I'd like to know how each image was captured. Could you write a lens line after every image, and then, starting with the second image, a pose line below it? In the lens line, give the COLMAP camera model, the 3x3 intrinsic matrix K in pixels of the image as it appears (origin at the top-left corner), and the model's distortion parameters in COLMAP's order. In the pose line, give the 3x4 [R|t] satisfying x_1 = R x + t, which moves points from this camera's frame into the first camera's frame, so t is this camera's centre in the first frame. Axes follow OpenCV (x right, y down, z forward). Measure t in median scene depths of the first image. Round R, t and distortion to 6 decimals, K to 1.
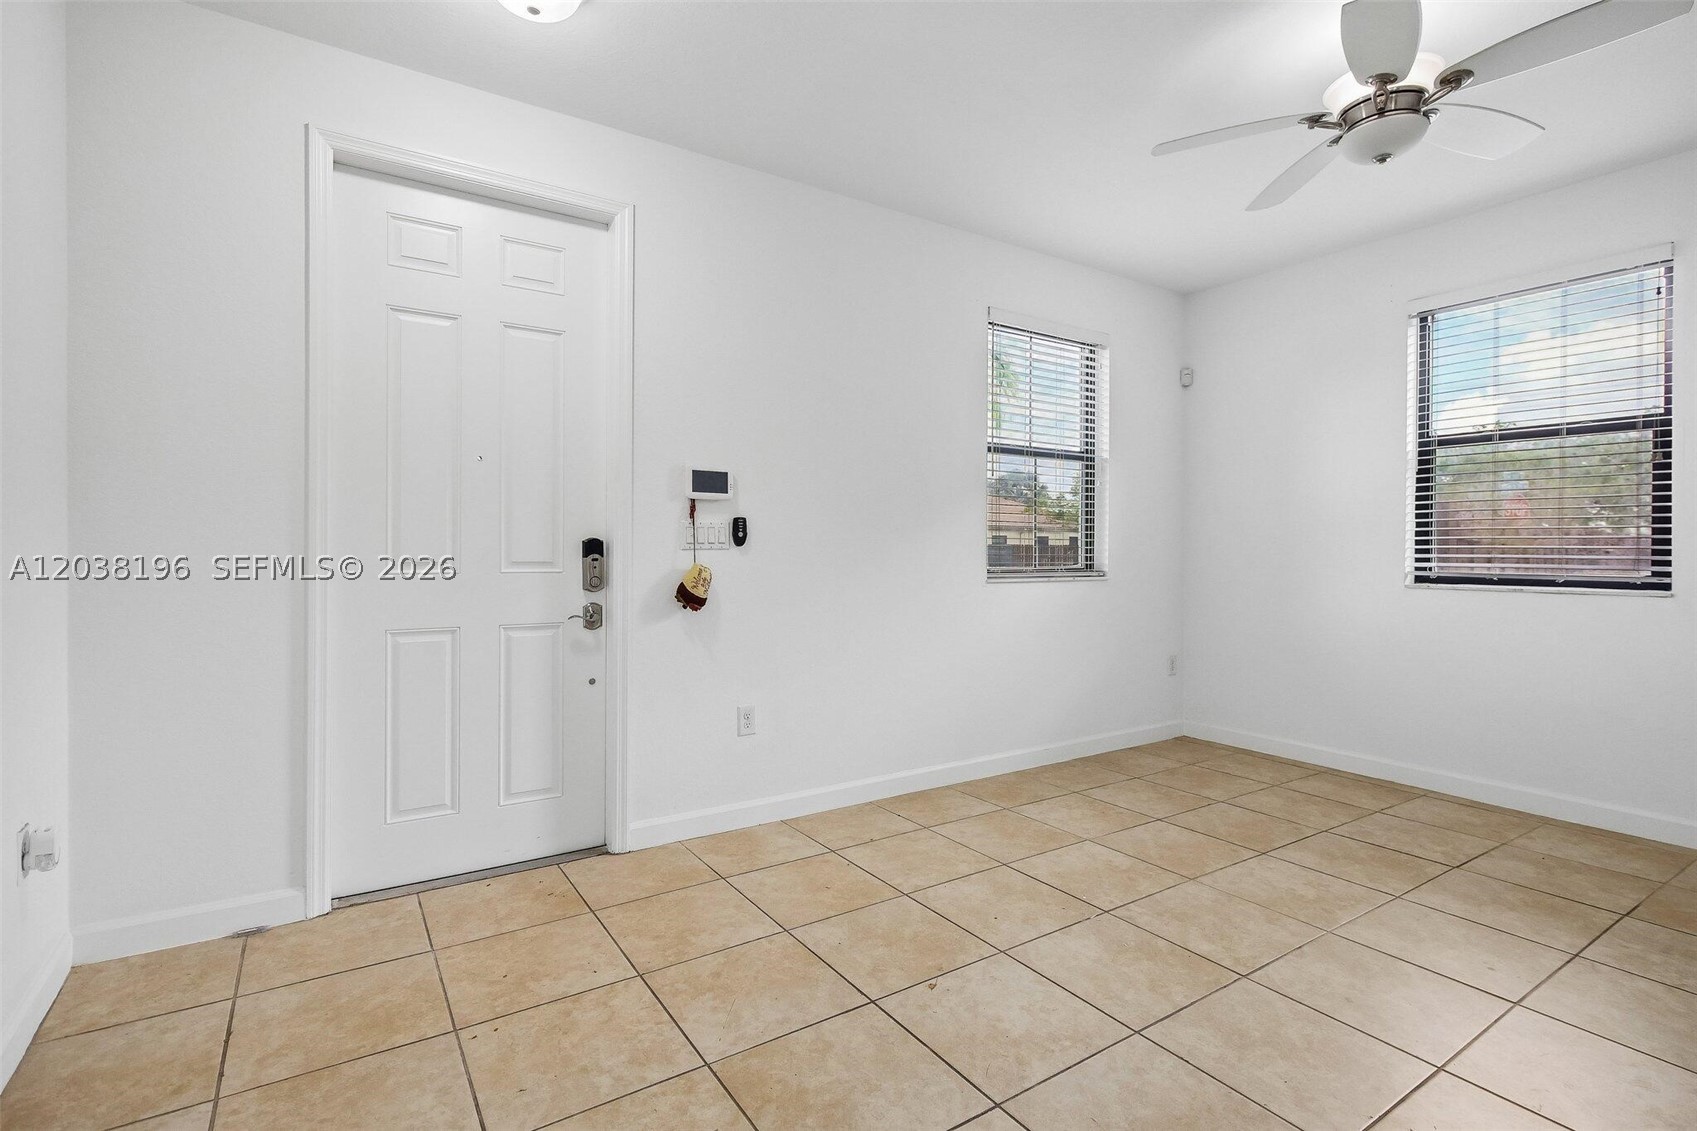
lens RADIAL K [[796.0, 0, 849.3], [0, 796.0, 559.8], [0, 0, 1]] dist [-0.000211, 0.000044]
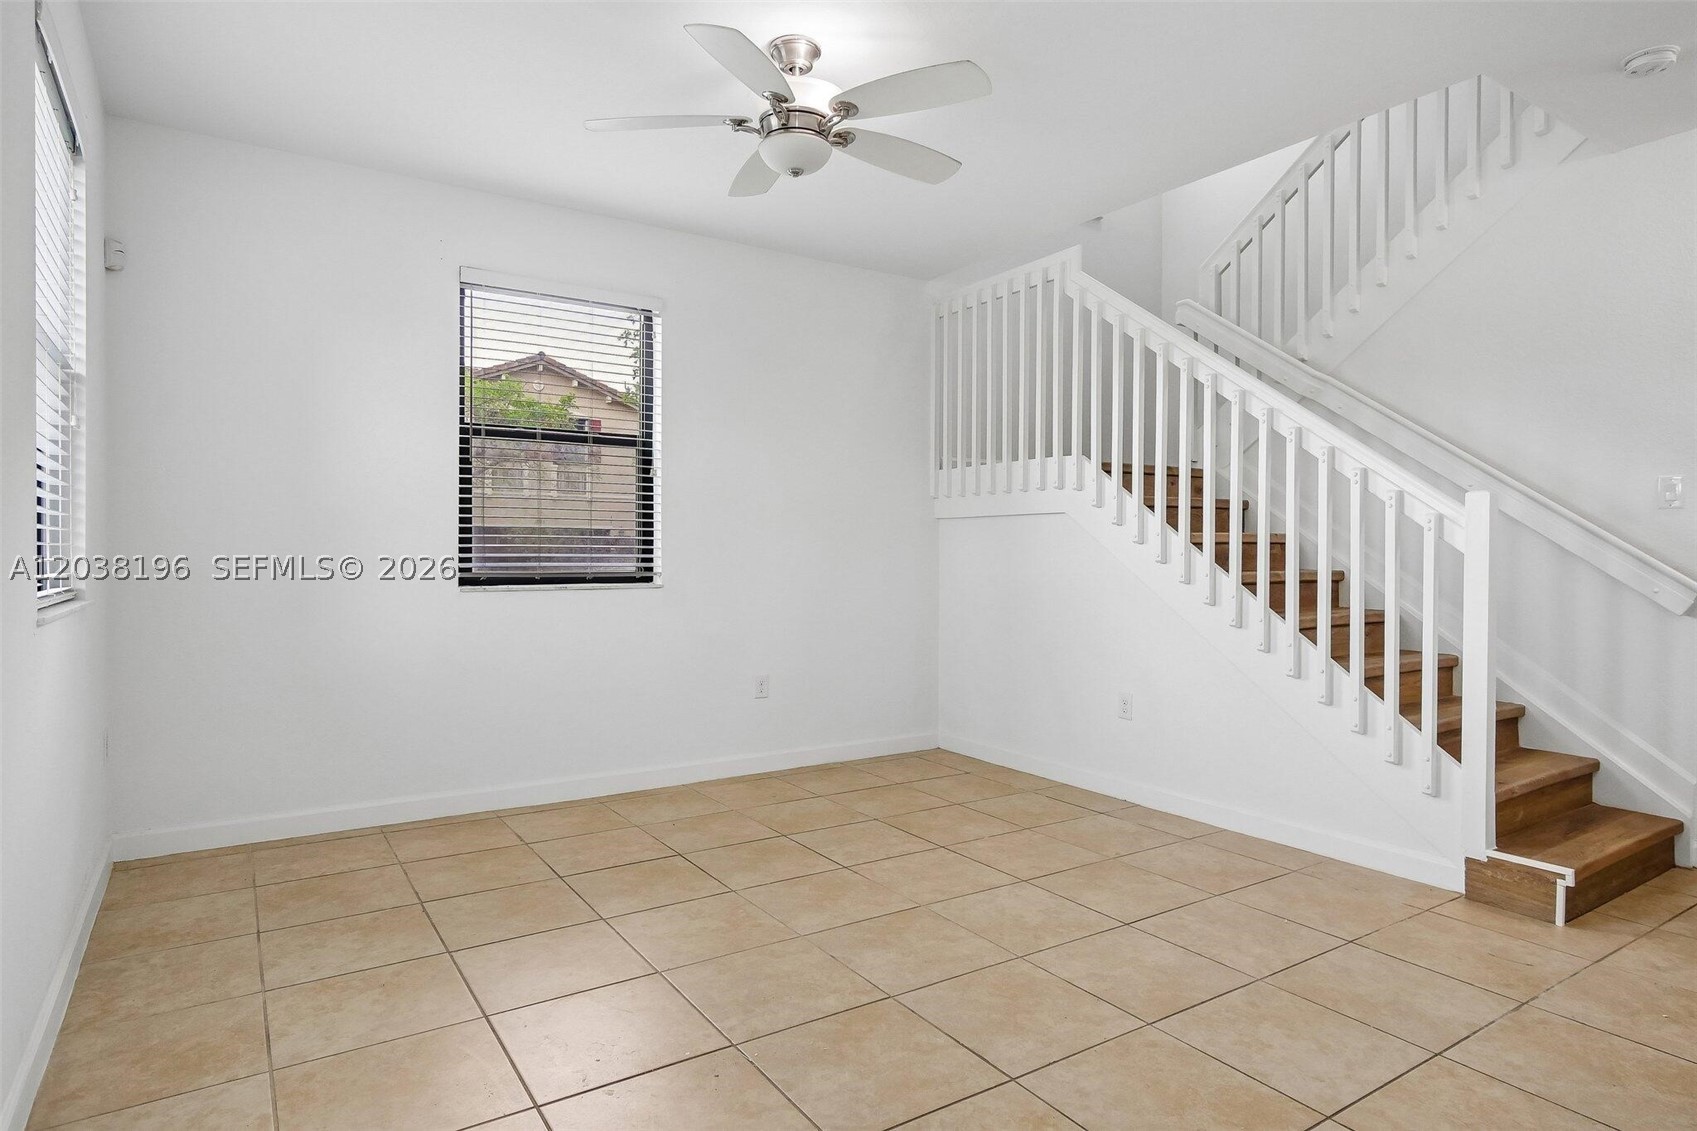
lens RADIAL K [[944.7, 0, 850.1], [0, 944.7, 563.7], [0, 0, 1]] dist [0.000413, -0.001414]
pose [[0.008653, -0.015659, 0.999840, -0.408786], [0.009914, 0.999830, 0.015573, -0.009348], [-0.999913, 0.009778, 0.008807, 0.671016]]
